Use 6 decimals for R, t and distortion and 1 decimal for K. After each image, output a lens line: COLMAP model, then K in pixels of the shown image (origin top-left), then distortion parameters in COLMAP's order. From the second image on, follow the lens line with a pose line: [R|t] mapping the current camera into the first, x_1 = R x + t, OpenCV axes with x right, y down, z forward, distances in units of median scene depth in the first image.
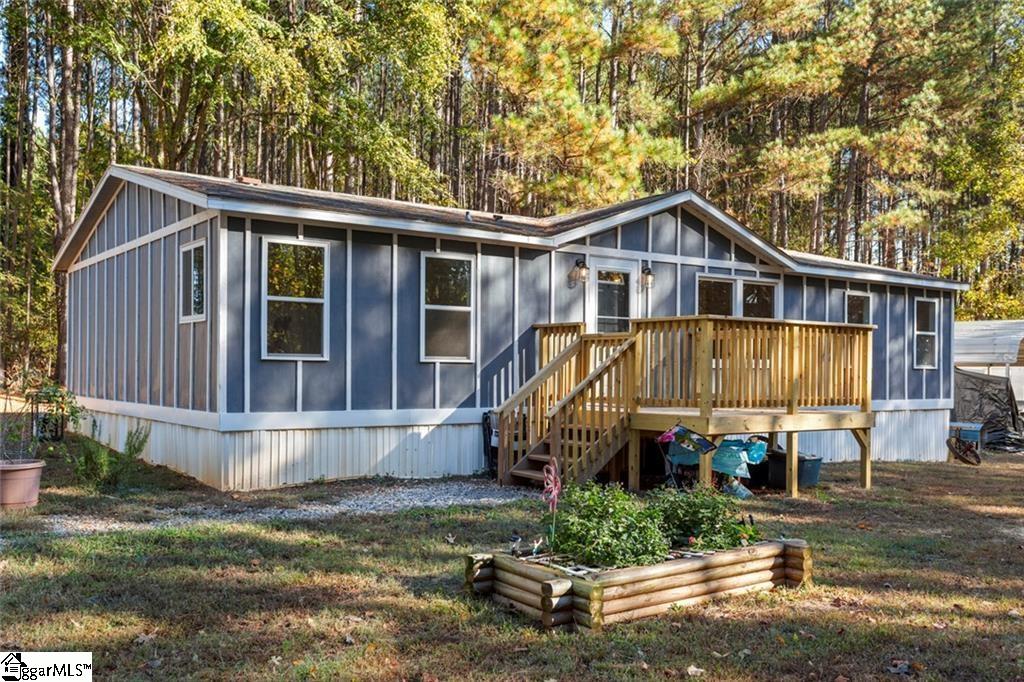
lens RADIAL K [[943.3, 0, 512.1], [0, 943.3, 348.8], [0, 0, 1]] dist [0.014099, 0.000000]
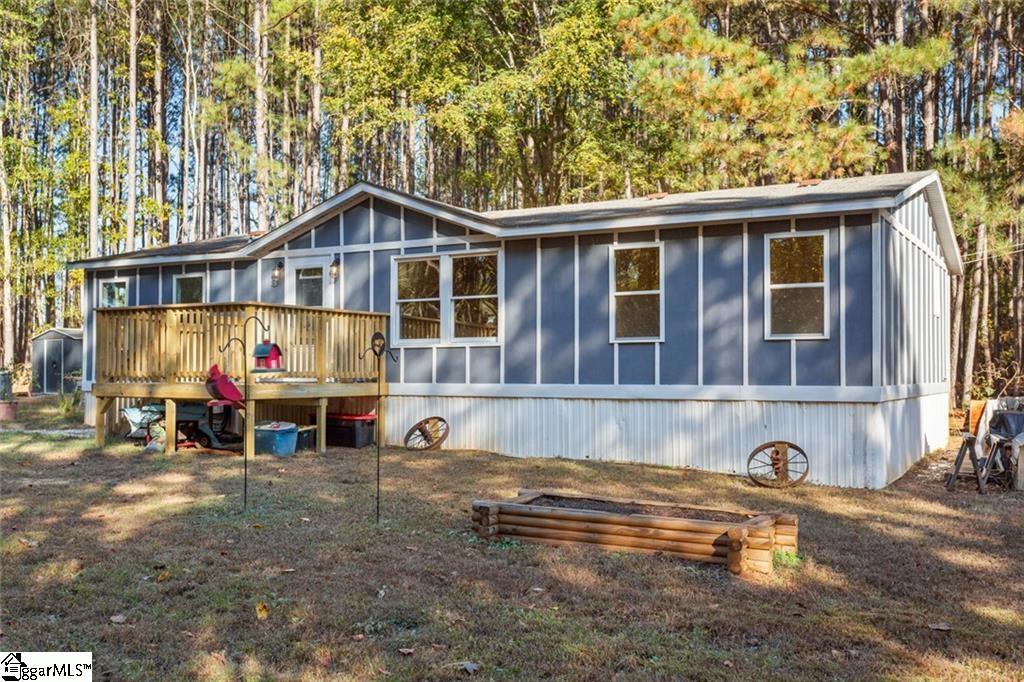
lens RADIAL K [[739.4, 0, 512.2], [0, 739.4, 338.2], [0, 0, 1]] dist [0.002600, 0.000057]
pose [[0.511988, -0.027710, -0.858545, 0.924614], [0.034227, 0.999344, -0.011844, 0.022601], [0.858310, -0.023322, 0.512601, 0.669624]]
